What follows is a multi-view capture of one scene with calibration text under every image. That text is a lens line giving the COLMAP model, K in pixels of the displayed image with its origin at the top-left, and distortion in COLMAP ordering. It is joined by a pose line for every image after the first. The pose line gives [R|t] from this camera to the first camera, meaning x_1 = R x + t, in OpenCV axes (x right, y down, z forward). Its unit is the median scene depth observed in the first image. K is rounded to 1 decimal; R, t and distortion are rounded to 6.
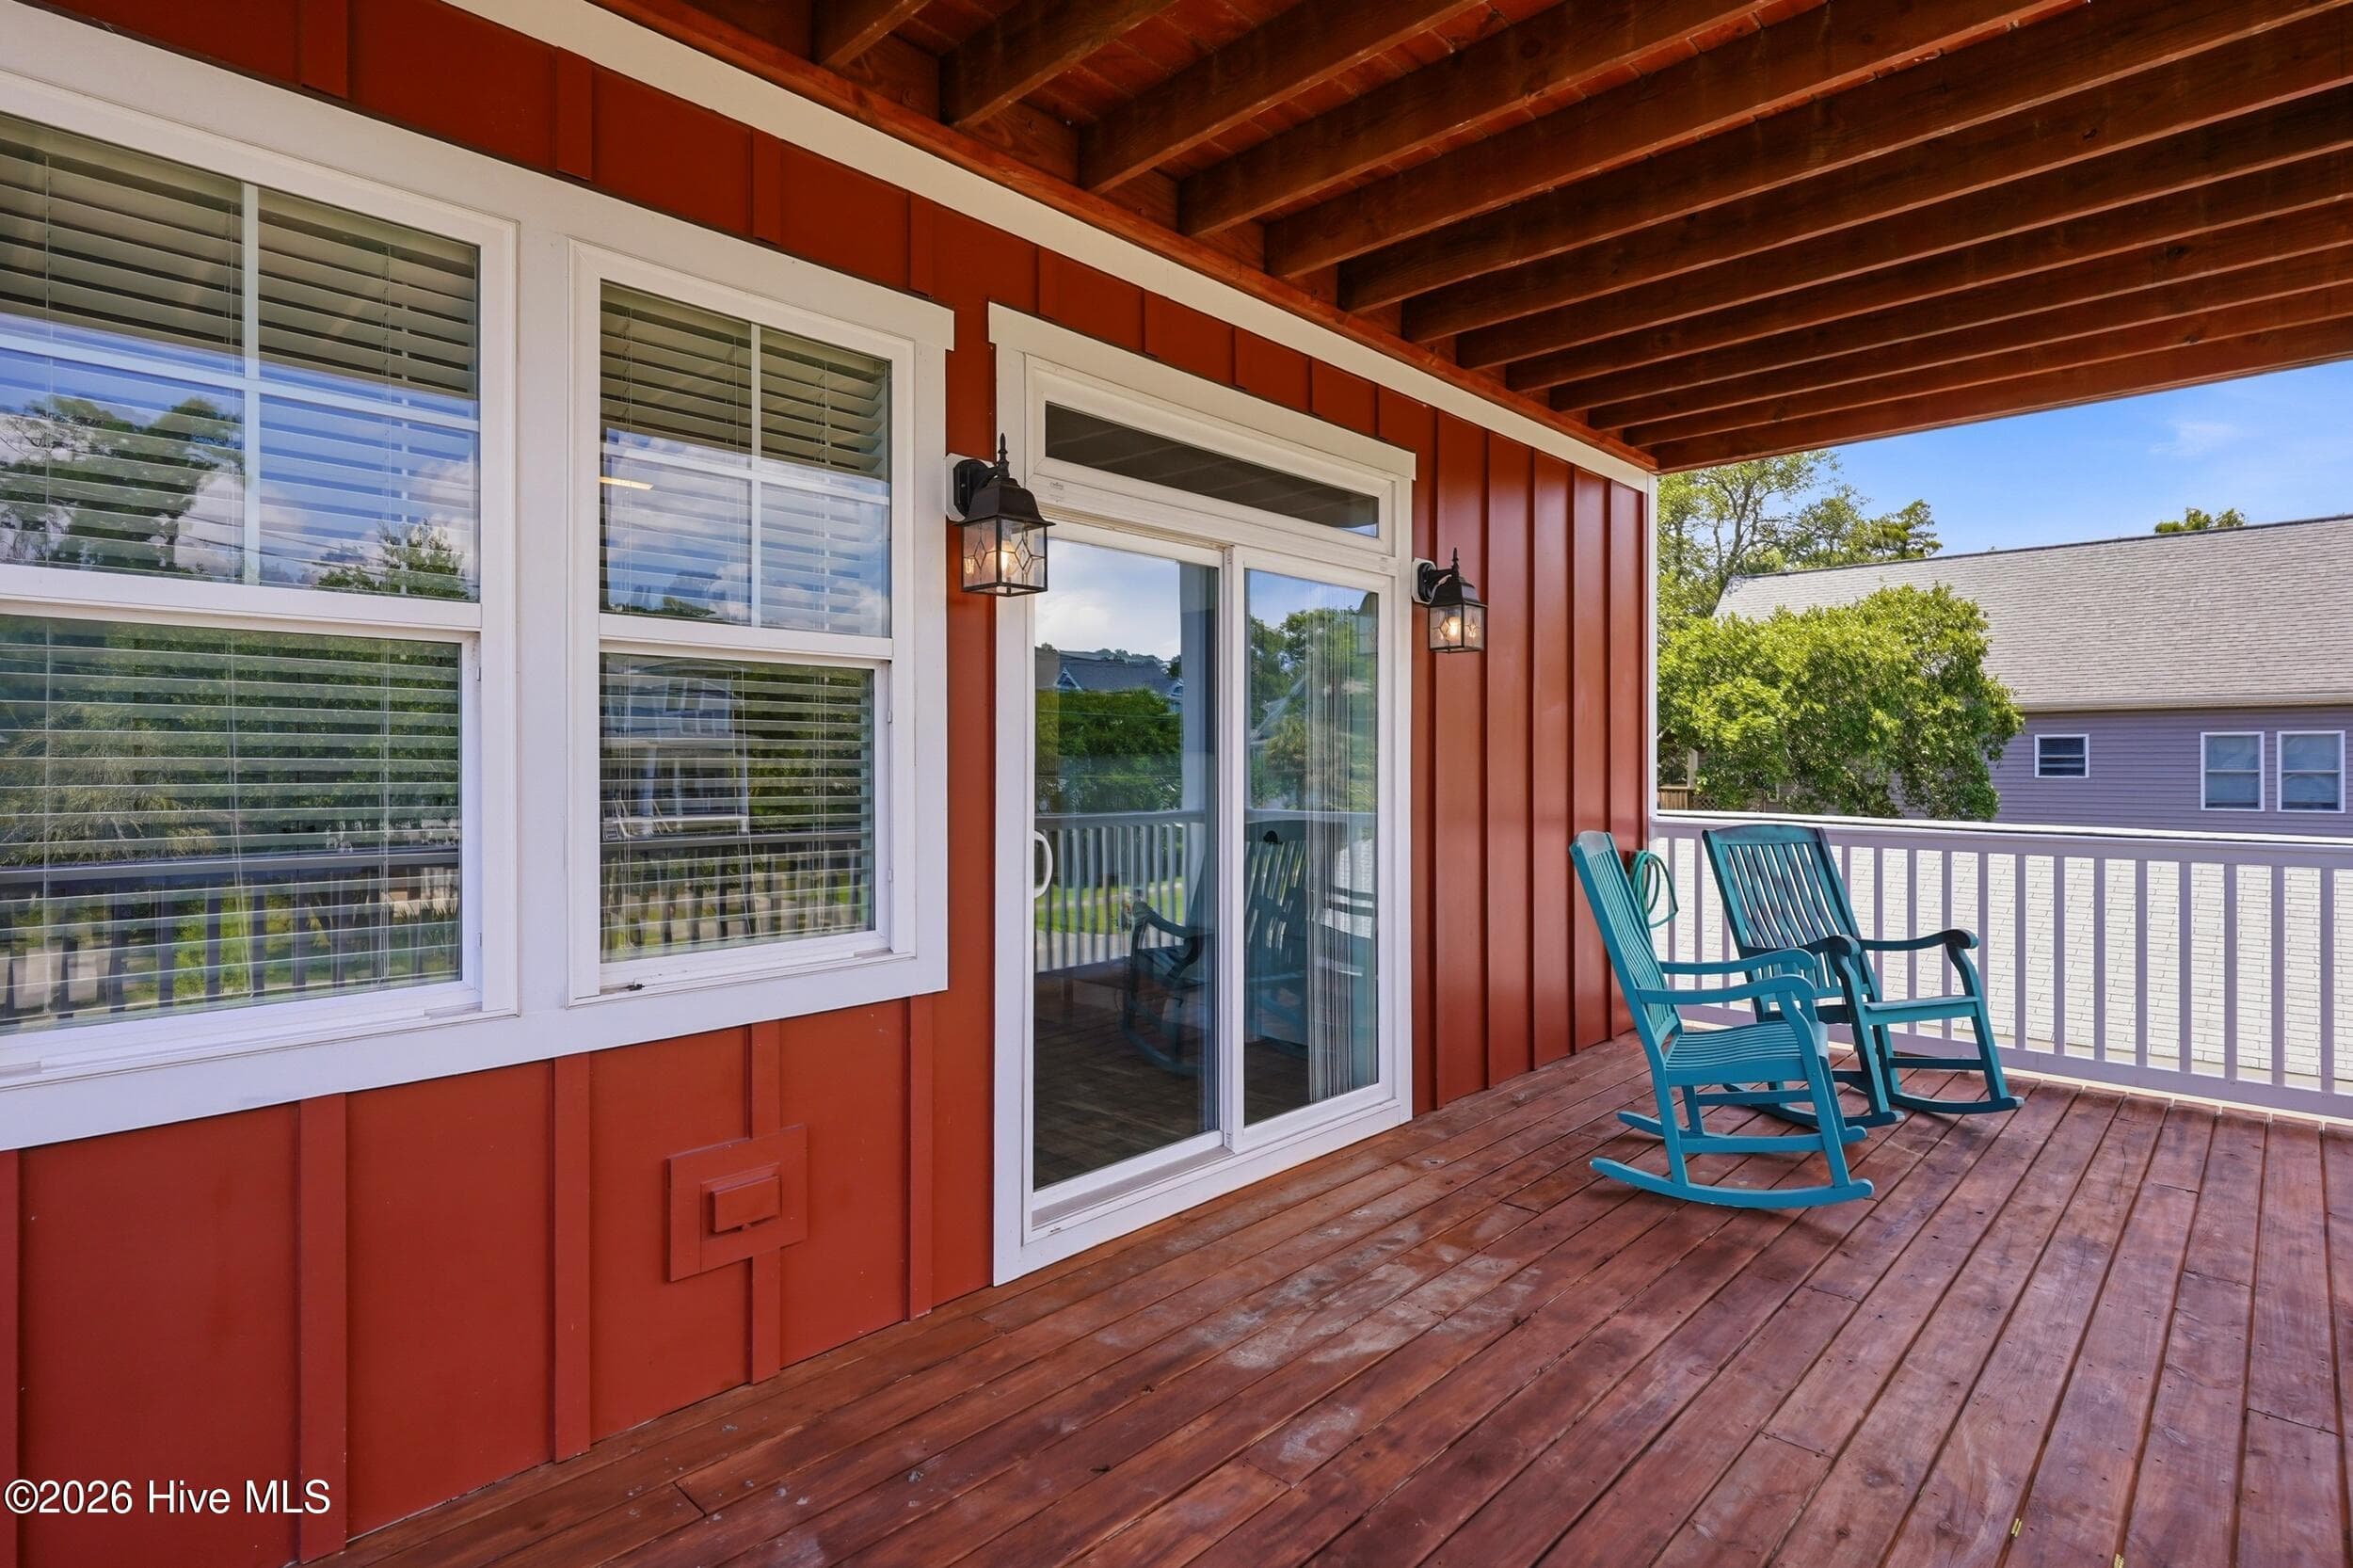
lens RADIAL K [[1176.2, 0, 1172.7], [0, 1176.2, 762.3], [0, 0, 1]] dist [0.001686, 0.000350]
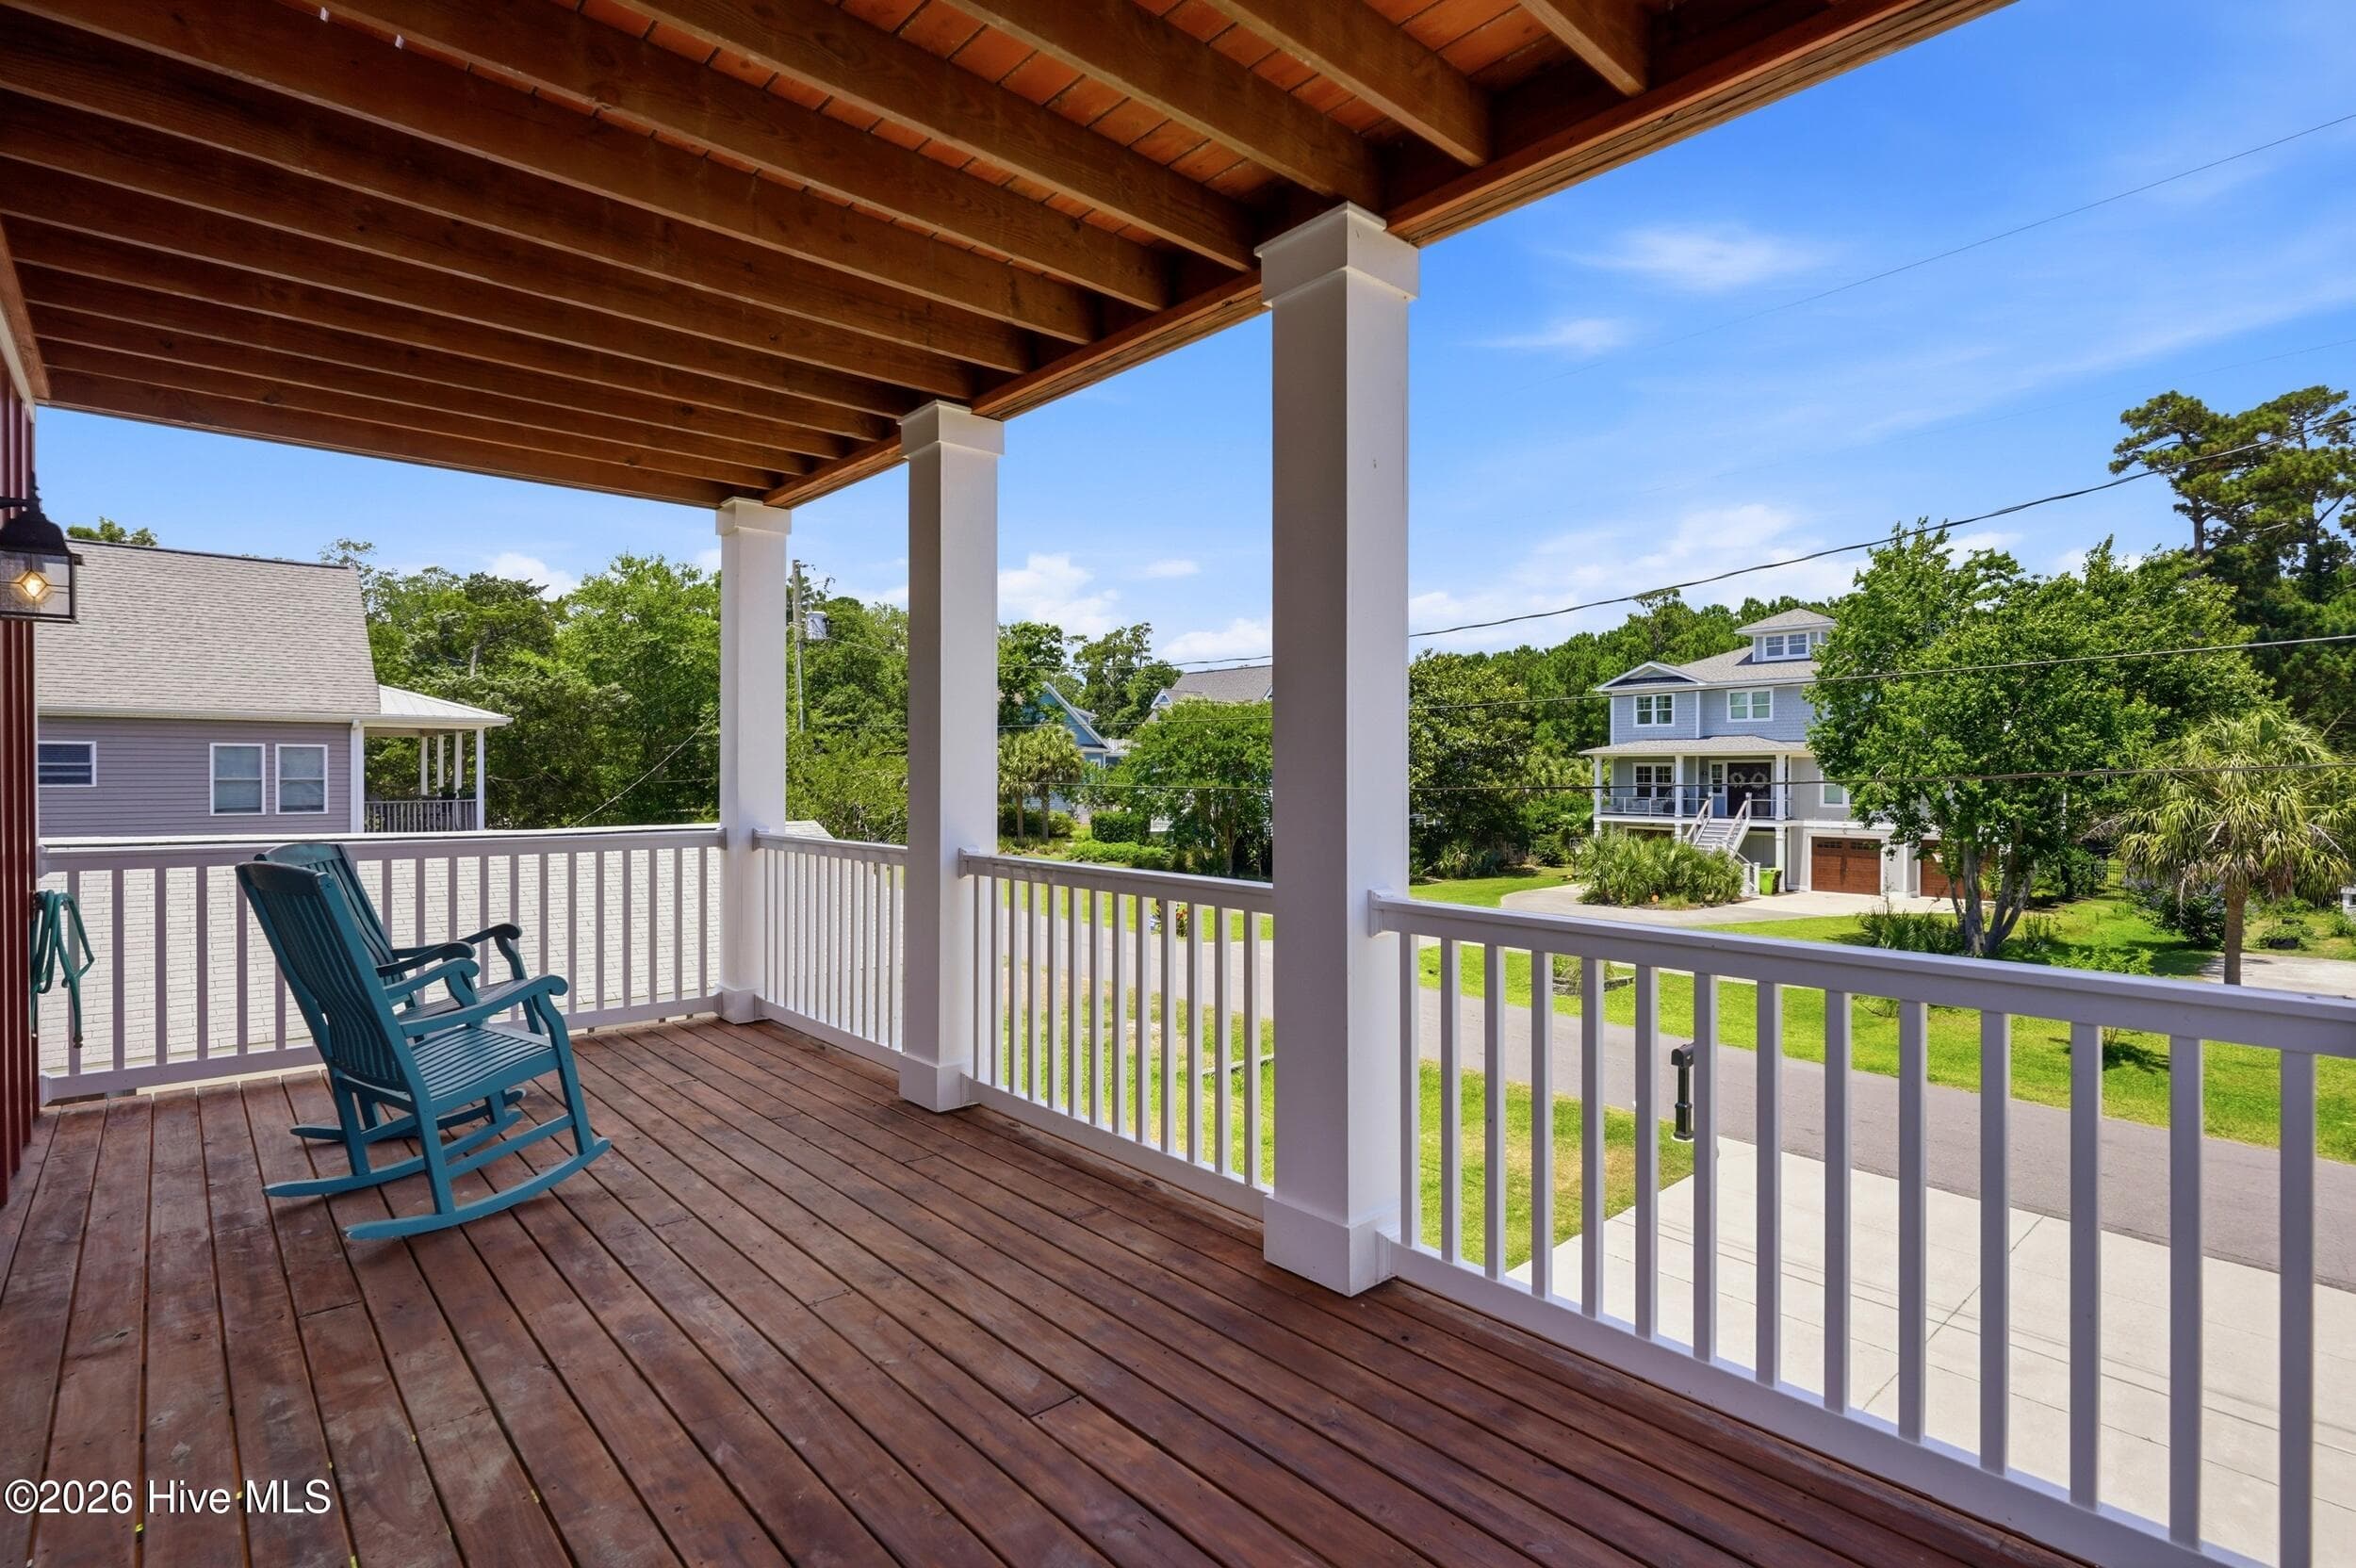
lens RADIAL K [[1133.0, 0, 1167.2], [0, 1133.0, 774.4], [0, 0, 1]] dist [-0.006928, 0.000623]
pose [[0.079261, -0.001143, 0.996853, -0.462837], [-0.002867, 0.999995, 0.001375, -0.005808], [-0.996850, -0.002967, 0.079257, 0.347240]]
